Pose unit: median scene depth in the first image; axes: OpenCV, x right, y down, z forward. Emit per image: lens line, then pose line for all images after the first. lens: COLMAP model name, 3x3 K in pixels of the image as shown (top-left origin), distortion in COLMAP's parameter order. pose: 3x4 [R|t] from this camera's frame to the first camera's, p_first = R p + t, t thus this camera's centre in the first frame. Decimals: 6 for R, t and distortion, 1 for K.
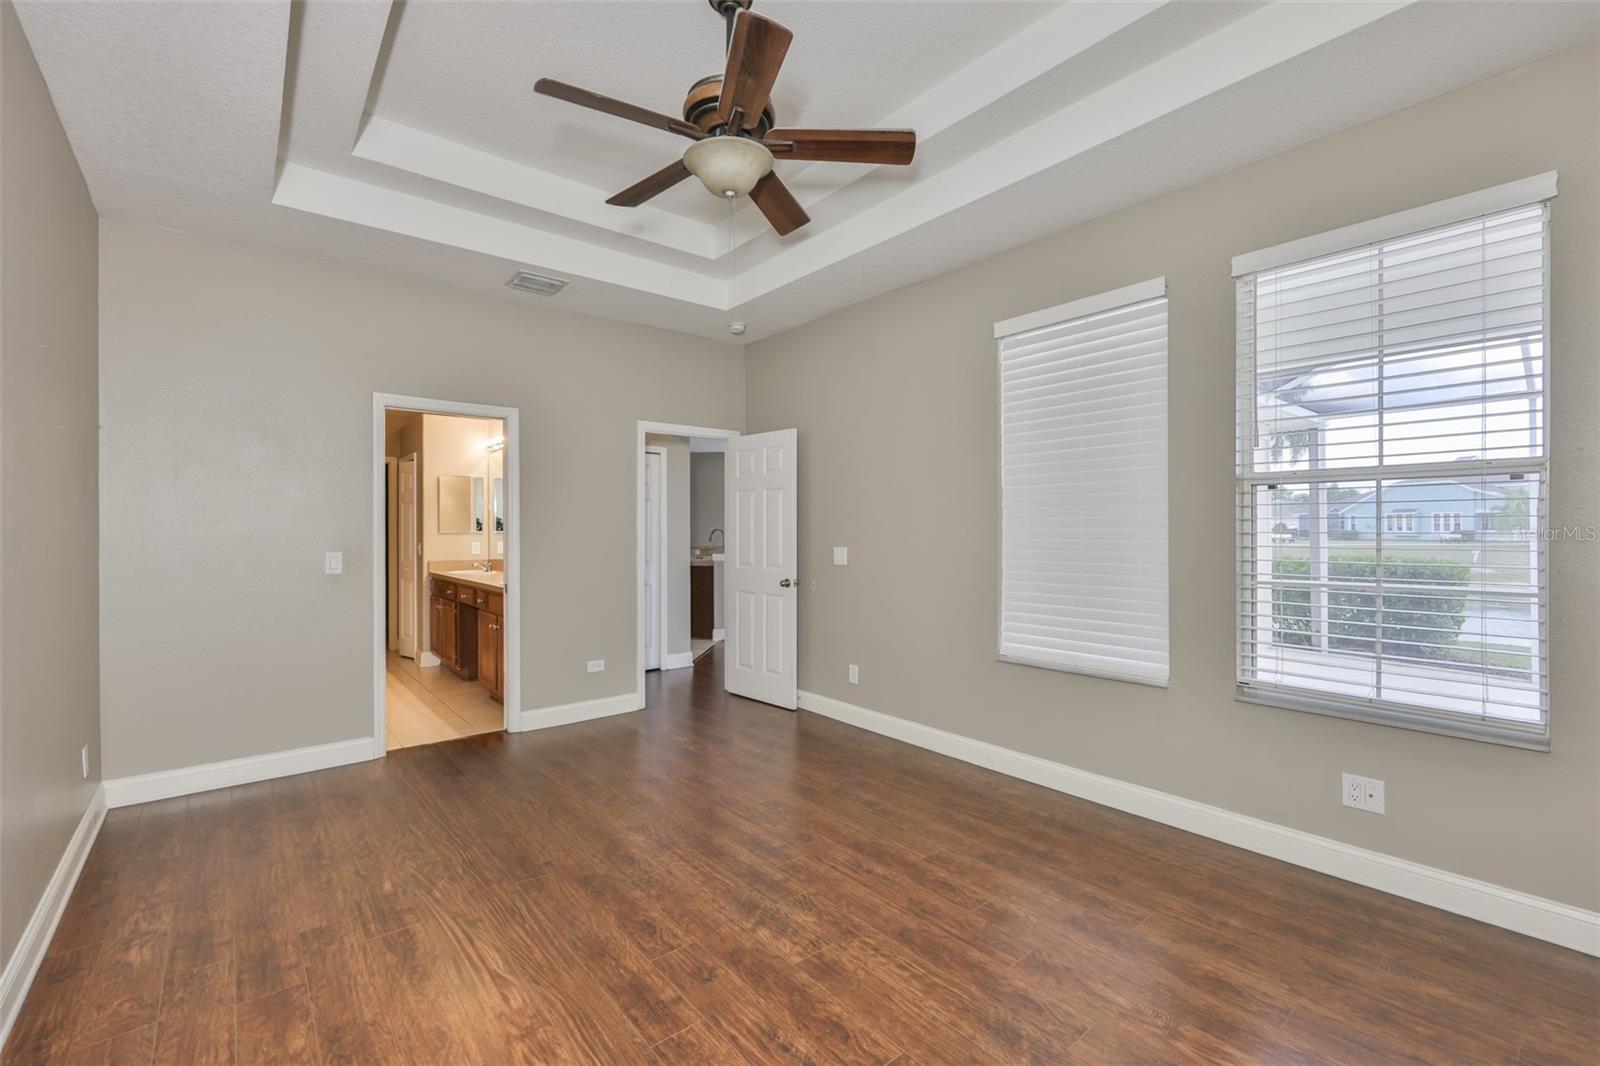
lens RADIAL K [[688.9, 0, 804.3], [0, 688.9, 534.3], [0, 0, 1]] dist [-0.002689, -0.000541]
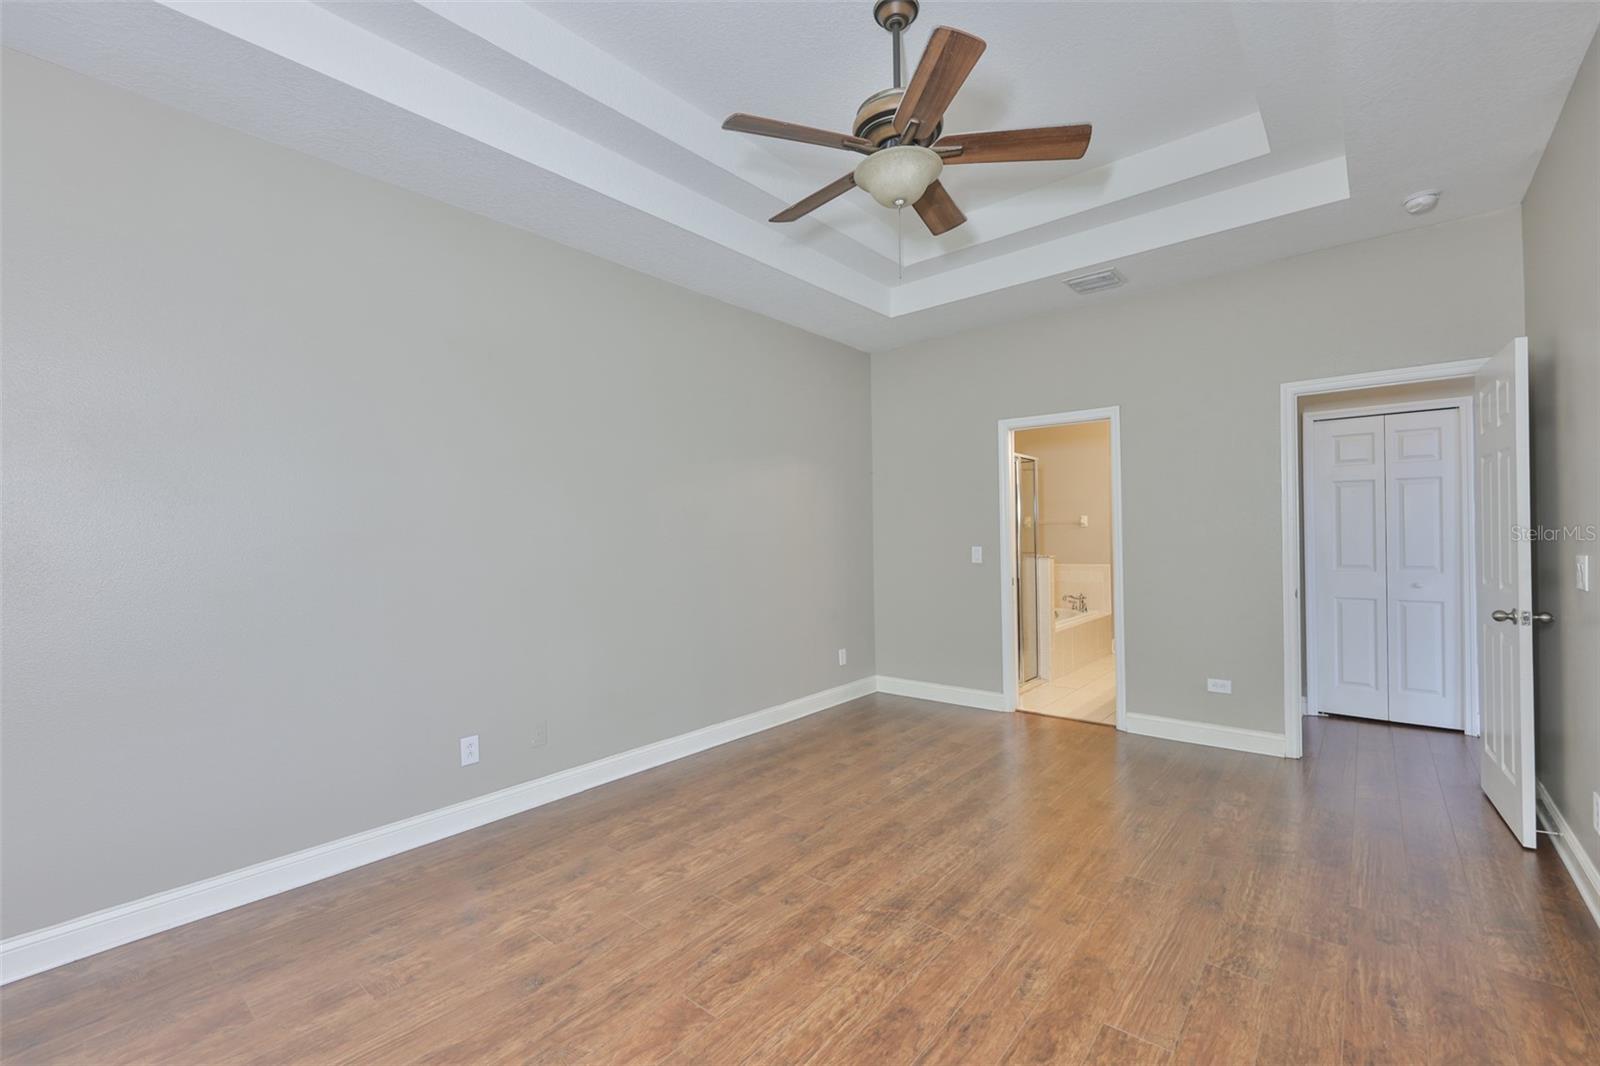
lens RADIAL K [[688.9, 0, 801.9], [0, 688.9, 530.9], [0, 0, 1]] dist [-0.002689, -0.000541]
pose [[0.160289, -0.004494, -0.987060, 0.901661], [0.008401, 0.999960, -0.003188, -0.004210], [0.987034, -0.007782, 0.160320, 0.705172]]
